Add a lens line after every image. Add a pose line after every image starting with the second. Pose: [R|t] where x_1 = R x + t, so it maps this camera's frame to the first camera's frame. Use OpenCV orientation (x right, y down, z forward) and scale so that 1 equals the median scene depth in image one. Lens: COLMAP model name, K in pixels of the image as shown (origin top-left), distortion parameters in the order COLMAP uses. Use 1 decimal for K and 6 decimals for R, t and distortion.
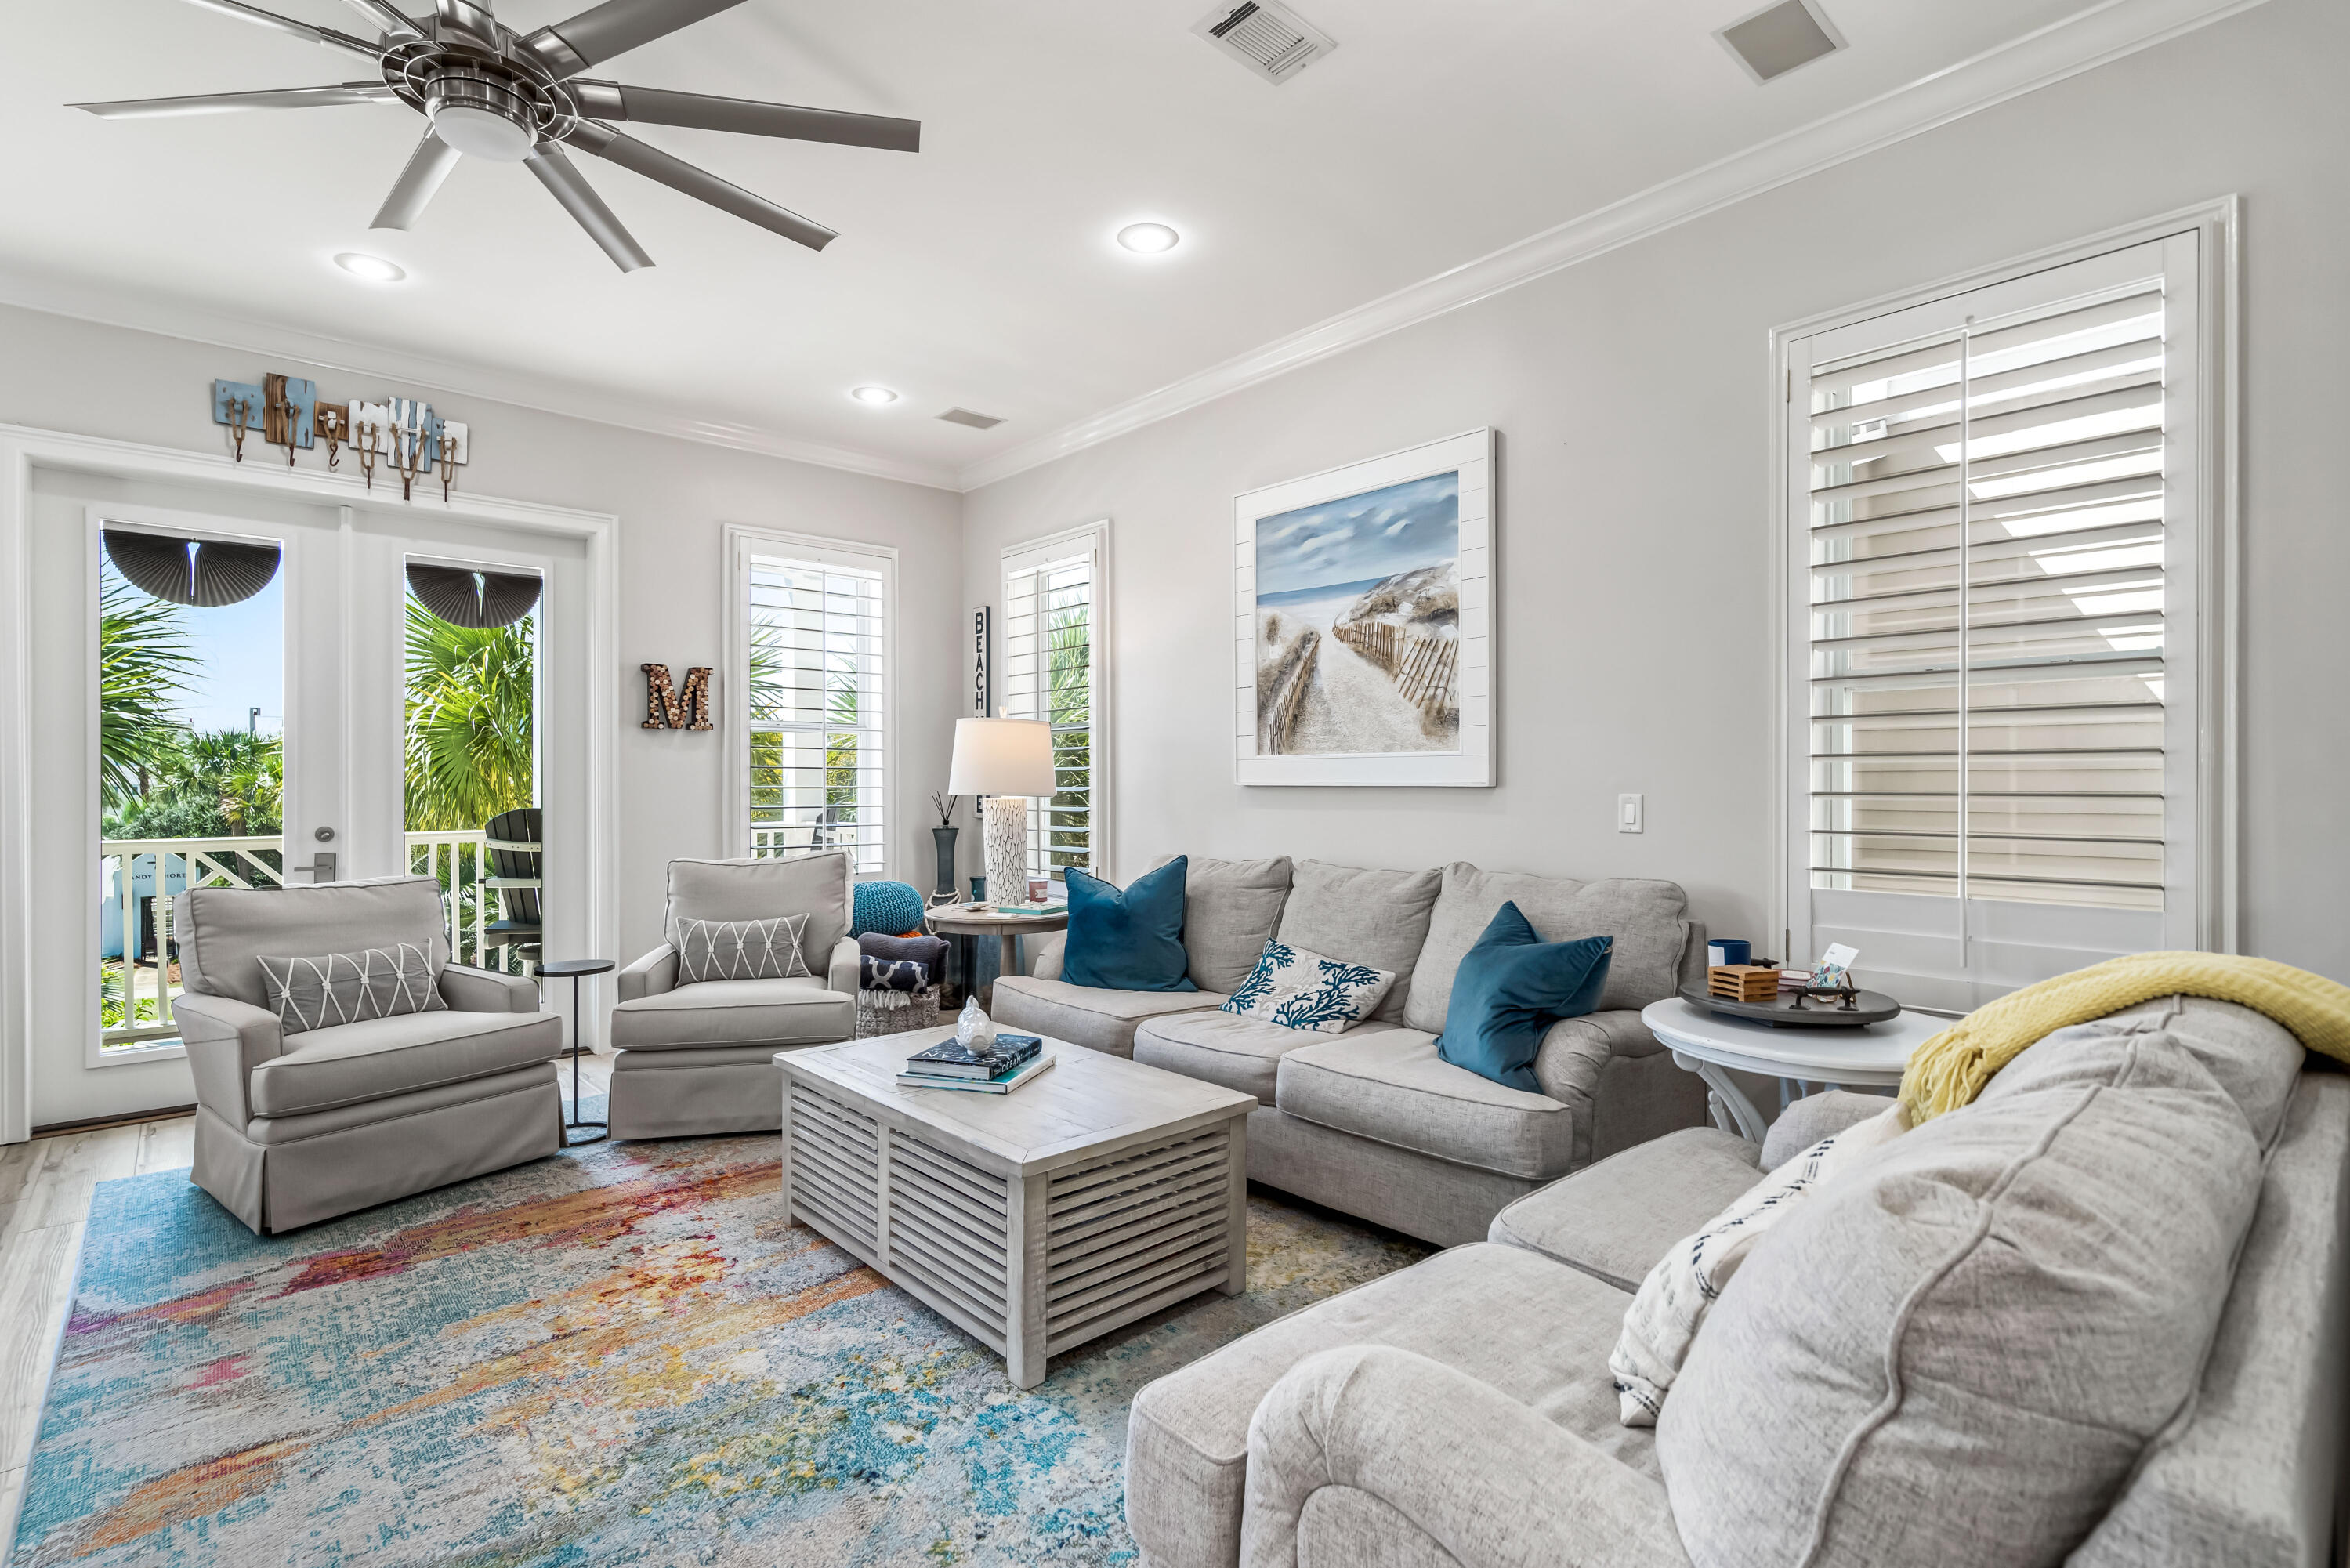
lens RADIAL K [[1099.8, 0, 1175.0], [0, 1099.8, 784.0], [0, 0, 1]] dist [0.000571, 0.000083]
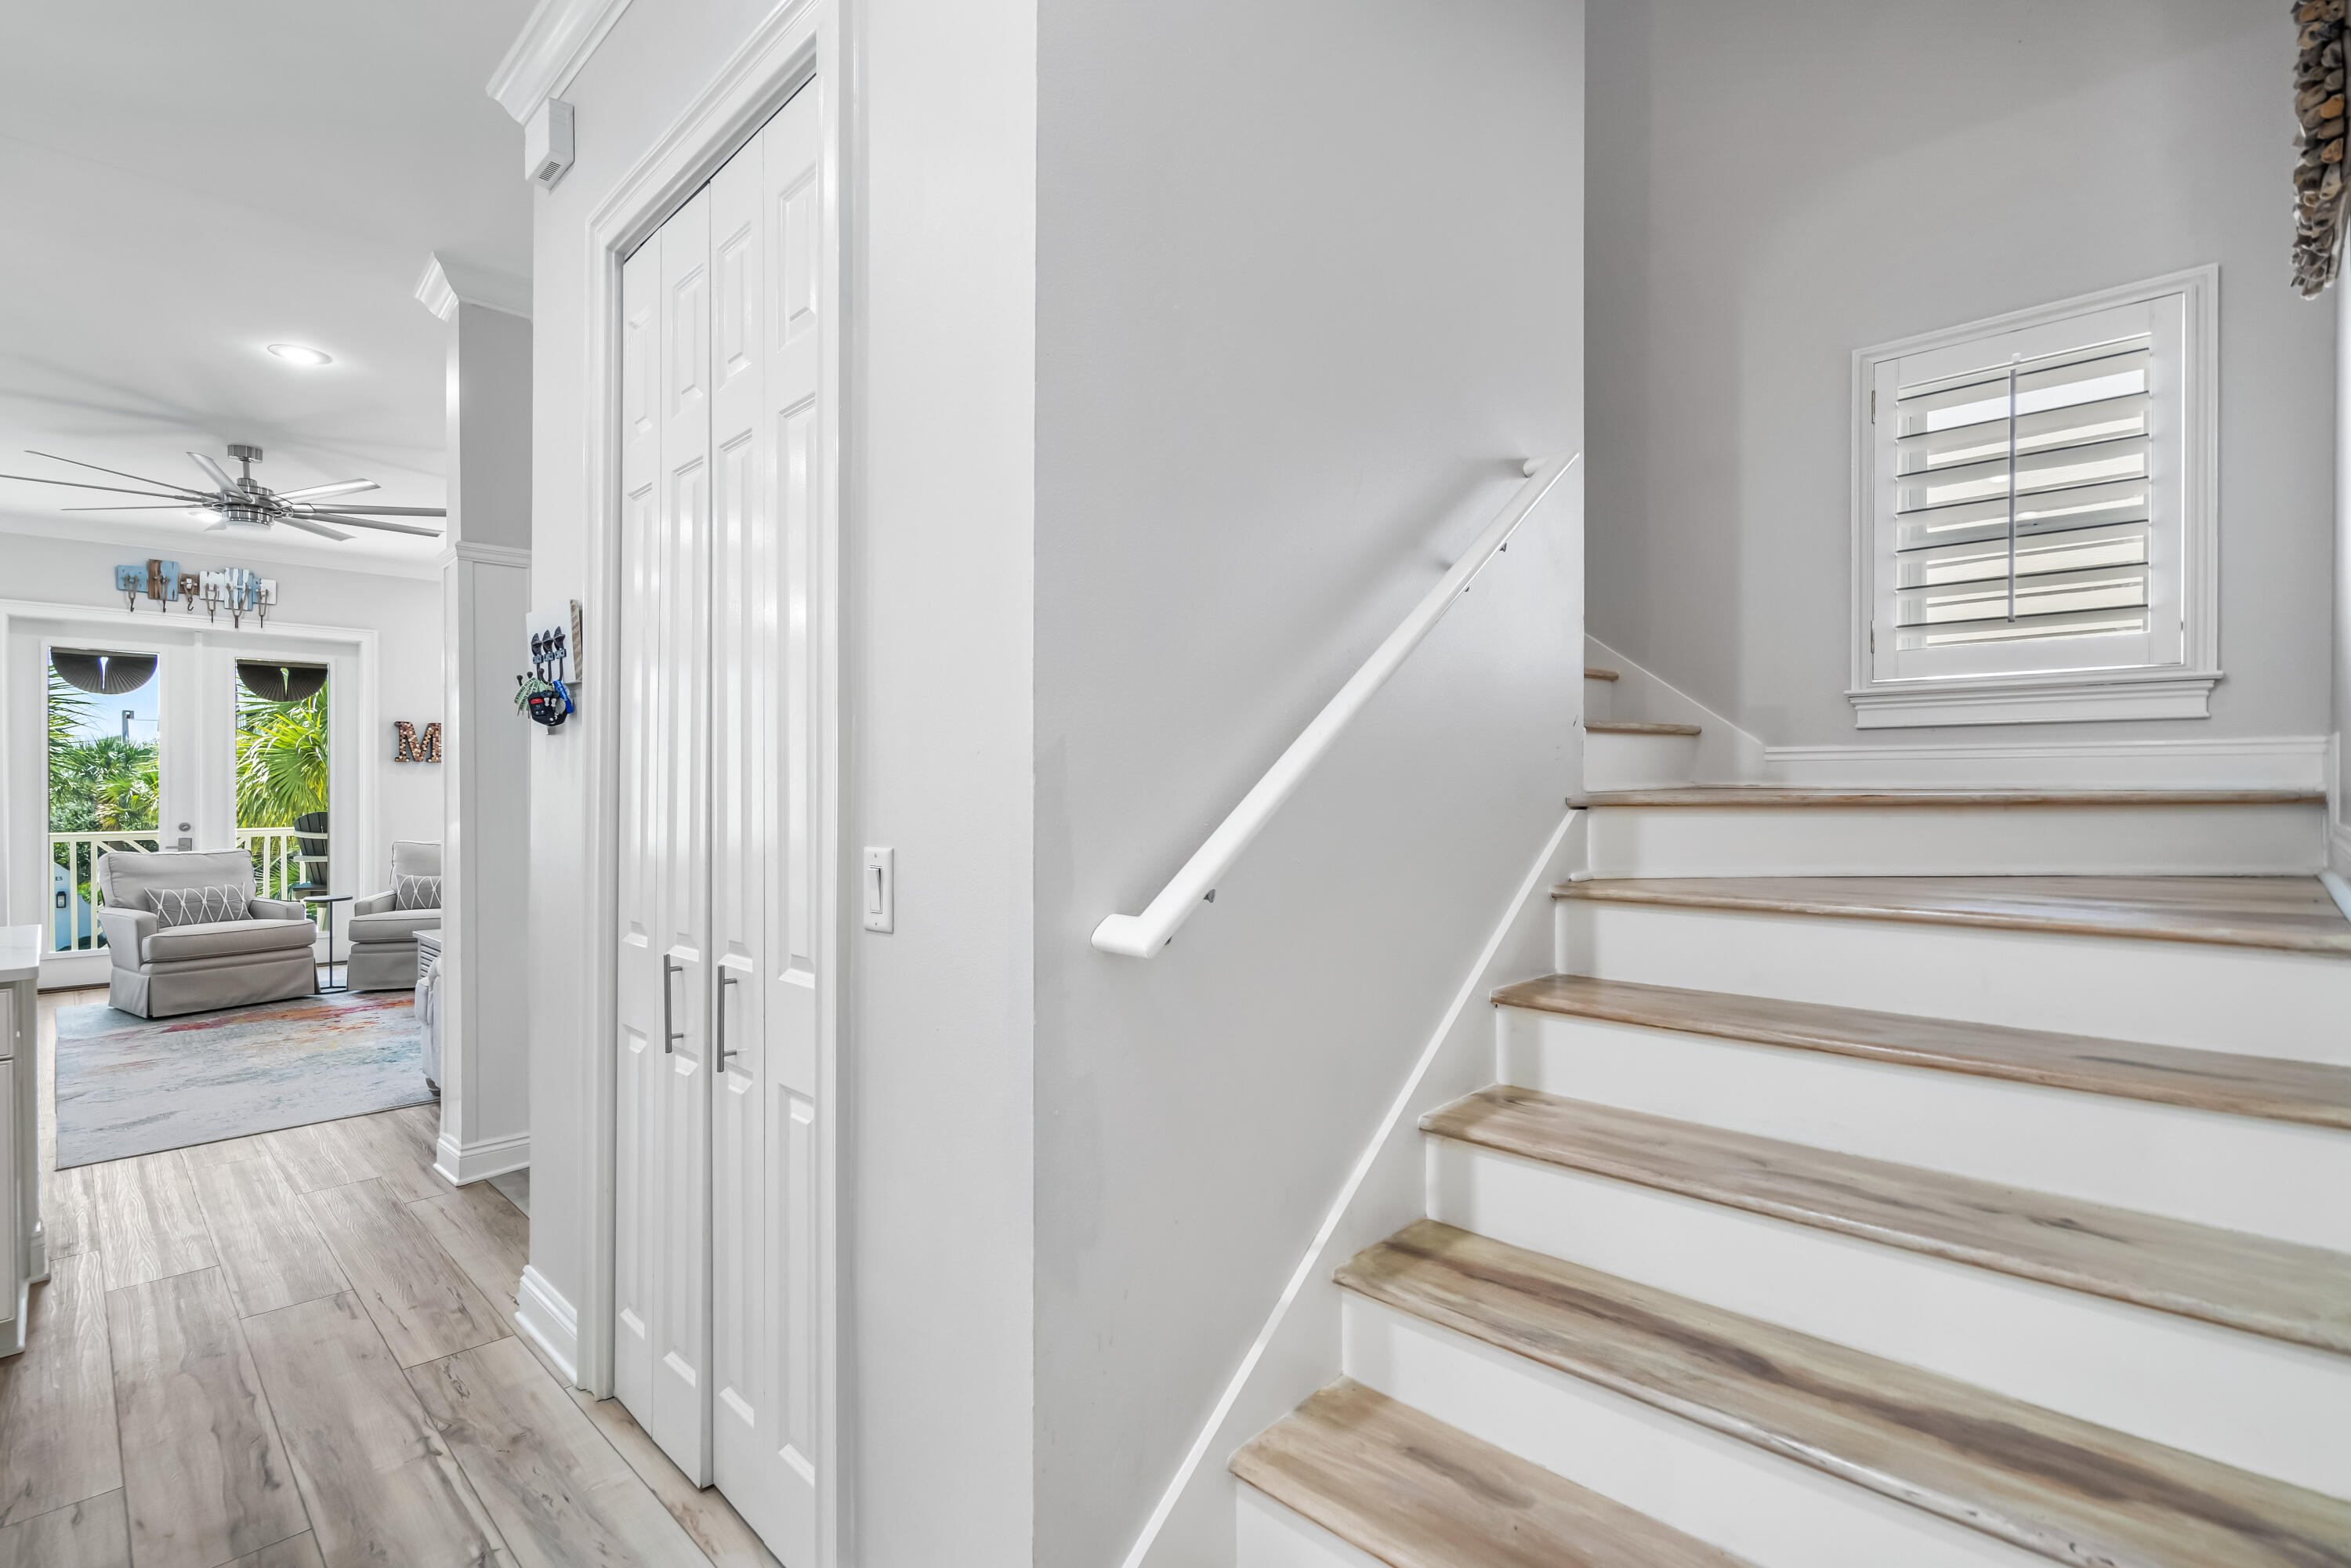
lens RADIAL K [[1106.9, 0, 1176.0], [0, 1106.9, 787.4], [0, 0, 1]] dist [0.001506, -0.000131]
pose [[0.998079, -0.000242, 0.061959, 0.645166], [0.000314, 0.999999, -0.001139, -0.012547], [-0.061959, 0.001156, 0.998078, -0.797889]]
